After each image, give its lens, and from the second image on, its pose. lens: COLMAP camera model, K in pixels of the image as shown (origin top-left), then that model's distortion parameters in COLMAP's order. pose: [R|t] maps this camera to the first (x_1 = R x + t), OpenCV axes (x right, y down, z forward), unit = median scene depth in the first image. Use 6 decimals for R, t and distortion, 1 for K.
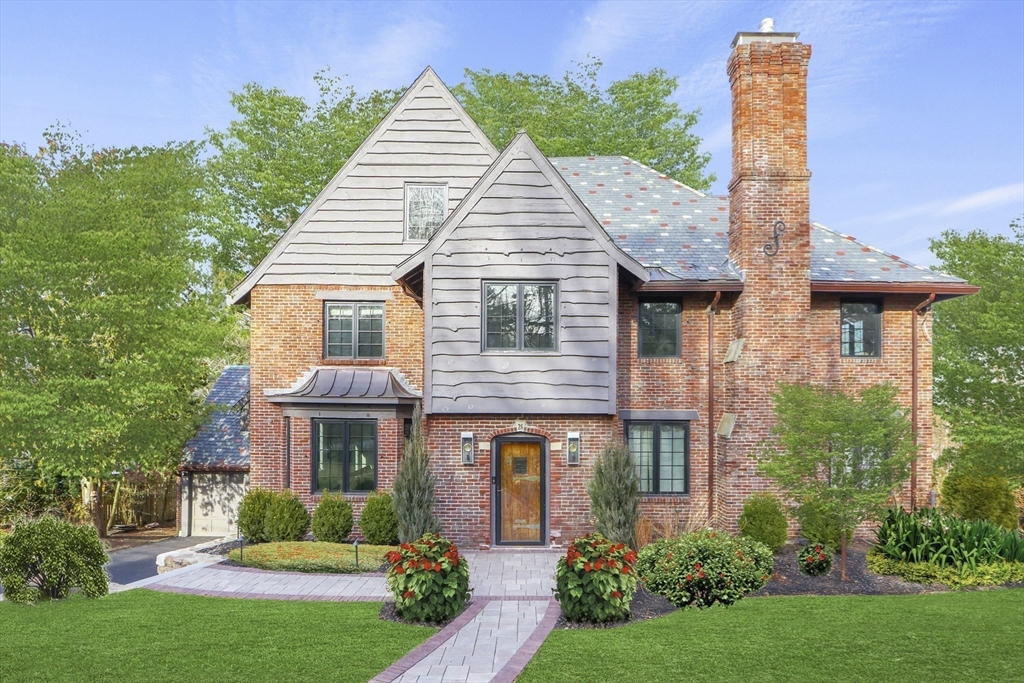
lens RADIAL K [[524.8, 0, 514.6], [0, 524.8, 397.3], [0, 0, 1]] dist [-0.003034, -0.000255]
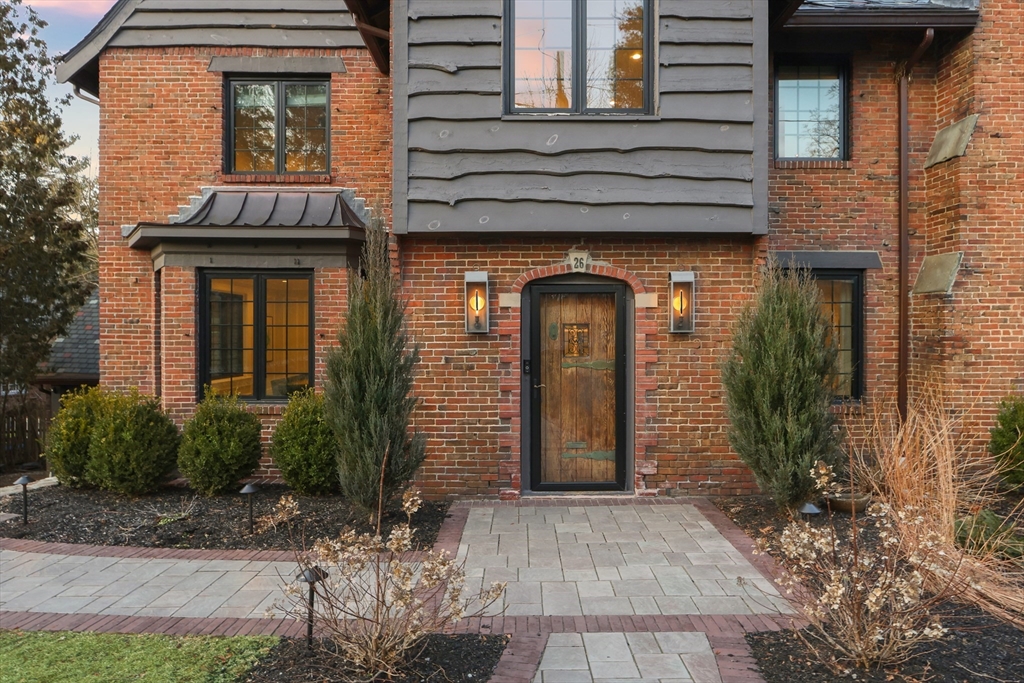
lens RADIAL K [[543.4, 0, 512.0], [0, 543.4, 341.5], [0, 0, 1]] dist [-0.000399, 0.000199]
pose [[0.999939, -0.003107, 0.010586, -0.060684], [0.003037, 0.999973, 0.006630, 0.128858], [-0.010606, -0.006597, 0.999922, 0.457149]]
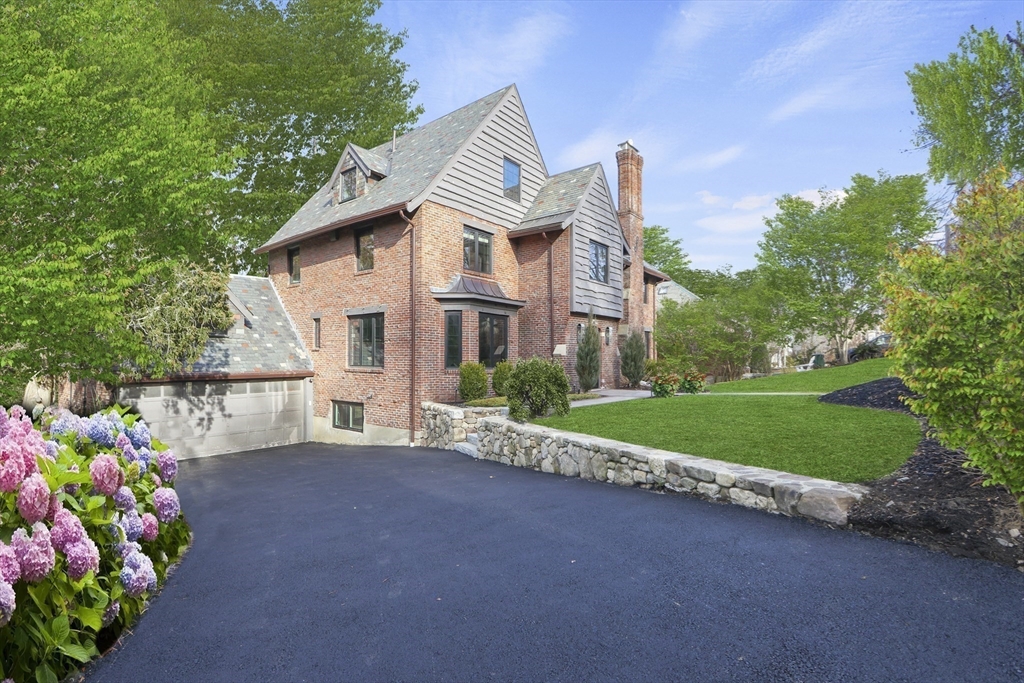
lens RADIAL K [[487.4, 0, 512.0], [0, 487.4, 341.5], [0, 0, 1]] dist [0.000001, -0.000156]
pose [[0.609614, 0.024150, 0.792331, -1.460895], [-0.004980, 0.999633, -0.026637, 0.163350], [-0.792683, 0.012292, 0.609510, 0.194295]]
